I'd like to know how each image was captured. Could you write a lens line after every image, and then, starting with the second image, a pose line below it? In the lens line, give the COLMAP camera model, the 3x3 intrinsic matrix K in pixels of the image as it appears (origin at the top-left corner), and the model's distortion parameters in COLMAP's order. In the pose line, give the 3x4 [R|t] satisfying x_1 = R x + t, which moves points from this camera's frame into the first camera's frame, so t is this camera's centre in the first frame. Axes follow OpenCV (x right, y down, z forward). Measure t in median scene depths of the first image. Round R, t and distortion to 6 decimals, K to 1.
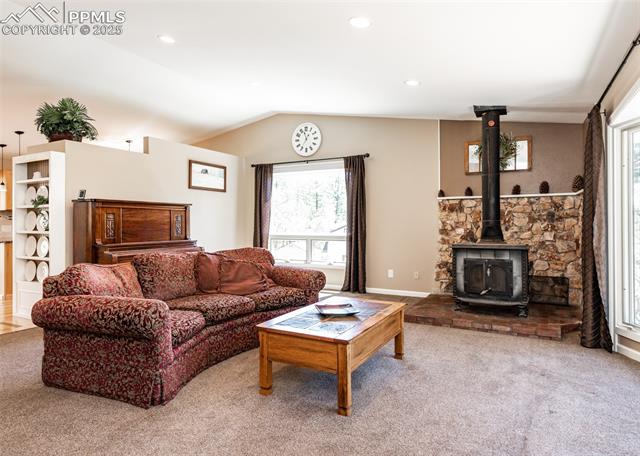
lens RADIAL K [[396.1, 0, 320.0], [0, 396.1, 228.0], [0, 0, 1]] dist [0.001162, 0.000394]
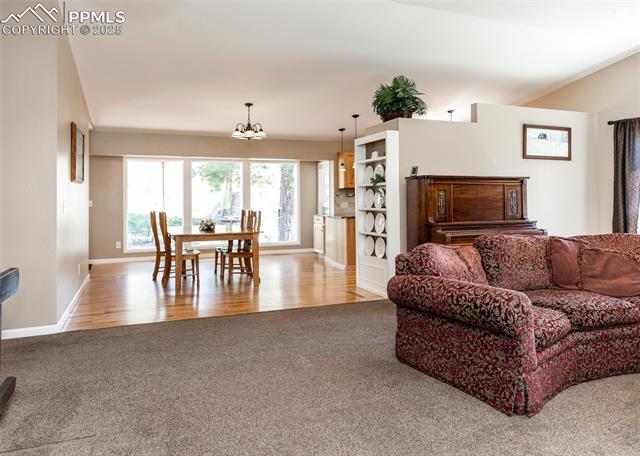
lens RADIAL K [[456.0, 0, 321.1], [0, 456.0, 202.7], [0, 0, 1]] dist [-0.000315, -0.000927]
pose [[0.767623, 0.001784, -0.640899, -0.054065], [-0.003833, 0.999991, -0.001807, -0.003873], [0.640890, 0.003844, 0.767623, -0.016468]]
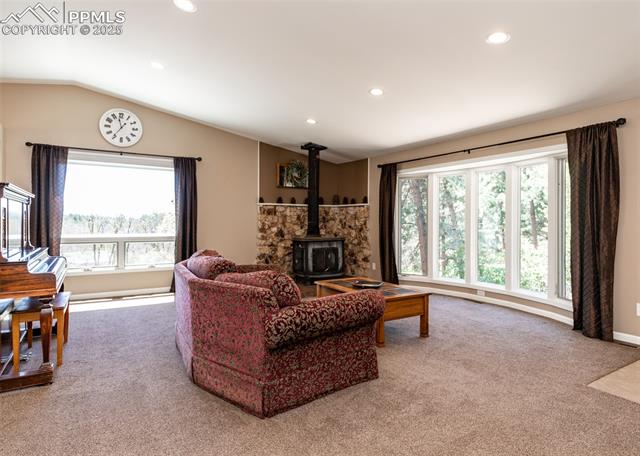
lens RADIAL K [[373.0, 0, 320.0], [0, 373.0, 228.0], [0, 0, 1]] dist [-0.000159, -0.000140]
pose [[0.497247, -0.009538, 0.867557, -0.734131], [0.007058, 0.999951, 0.006949, -0.005470], [-0.867581, 0.002668, 0.497290, 0.284171]]
